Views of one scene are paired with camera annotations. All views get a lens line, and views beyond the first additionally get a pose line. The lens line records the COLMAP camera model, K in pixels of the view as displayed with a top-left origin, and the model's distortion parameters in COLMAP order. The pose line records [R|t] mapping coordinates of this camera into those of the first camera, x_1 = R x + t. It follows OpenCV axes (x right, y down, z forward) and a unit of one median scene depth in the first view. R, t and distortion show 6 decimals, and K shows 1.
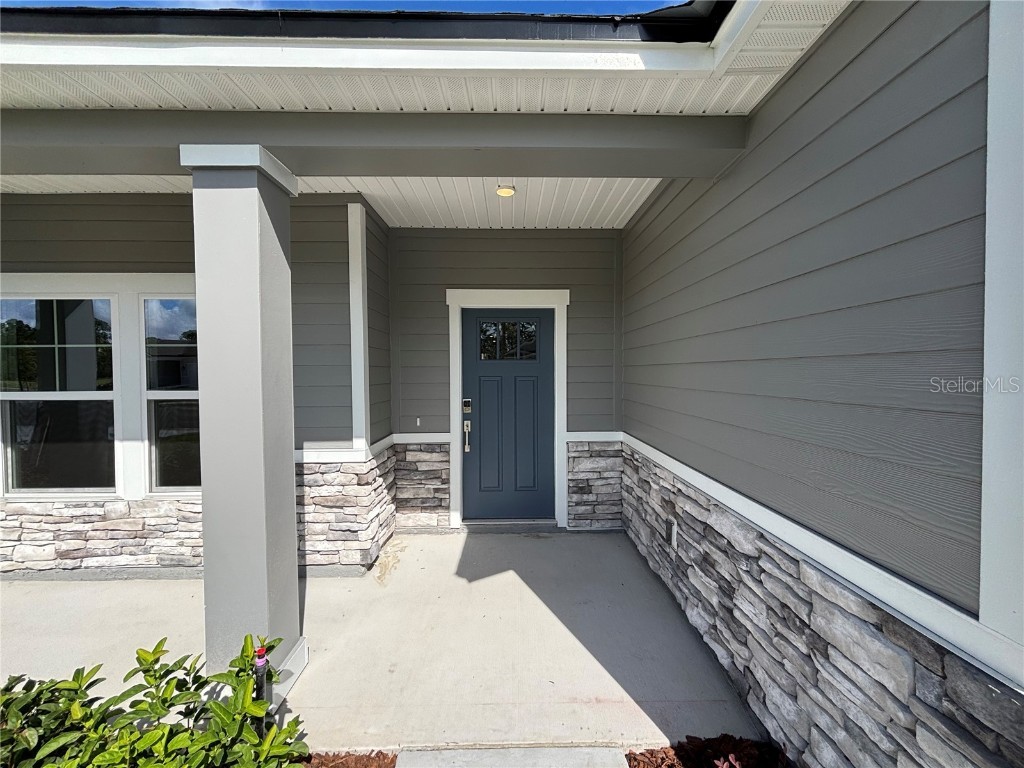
lens RADIAL K [[410.8, 0, 515.9], [0, 410.8, 382.2], [0, 0, 1]] dist [0.001239, 0.000211]
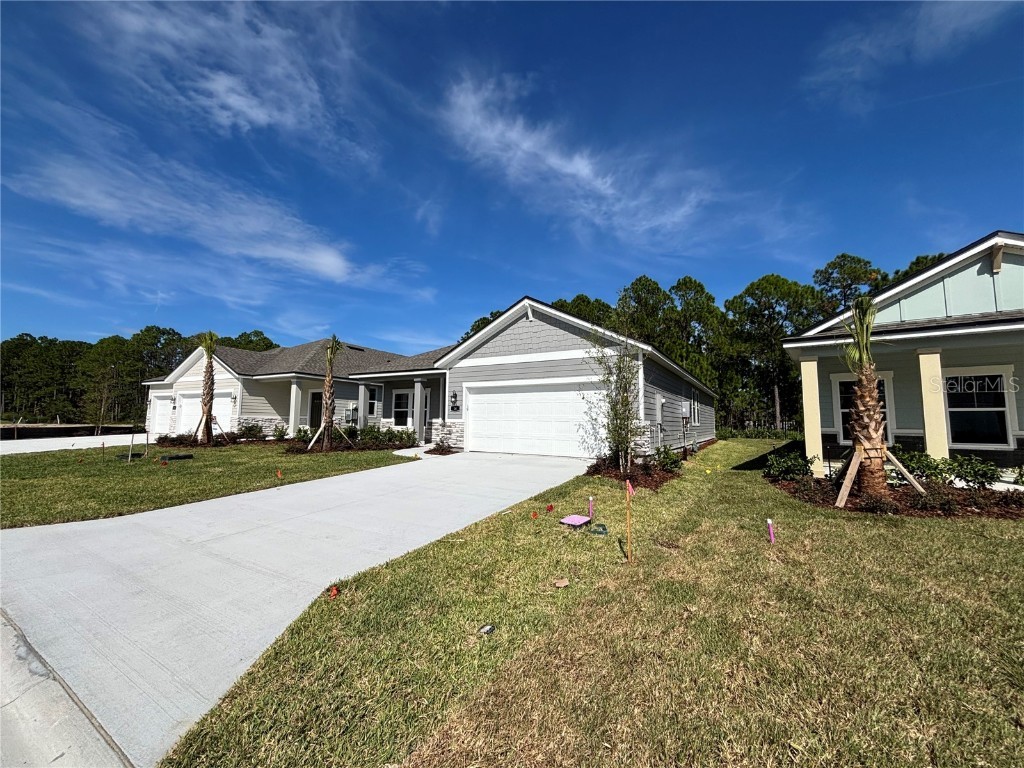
lens RADIAL K [[410.8, 0, 515.9], [0, 410.8, 382.2], [0, 0, 1]] dist [0.001239, 0.000211]
pose [[0.852375, -0.034996, -0.521760, 3.239284], [-0.031020, 0.992617, -0.117254, 0.274007], [0.522011, 0.116130, 0.844996, -3.042600]]
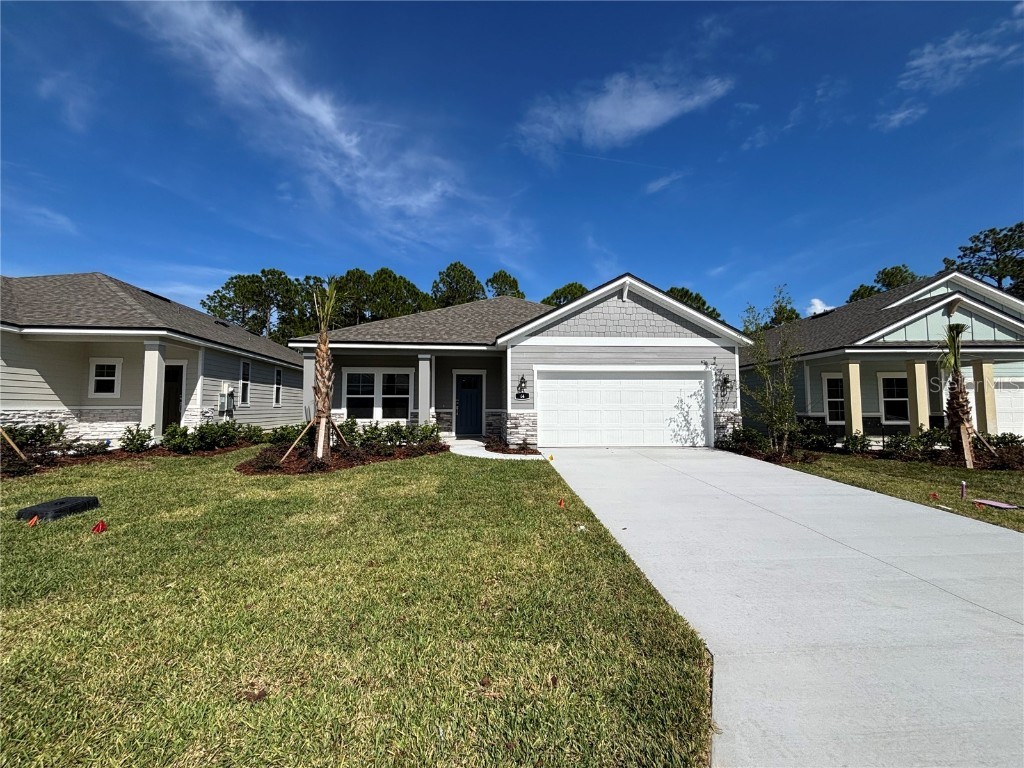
lens RADIAL K [[417.6, 0, 514.1], [0, 417.6, 402.3], [0, 0, 1]] dist [-0.000267, 0.000706]
pose [[0.998064, 0.005967, 0.061910, 0.180145], [-0.003326, 0.999083, -0.042676, 0.268204], [-0.062108, 0.042388, 0.997169, -3.258929]]
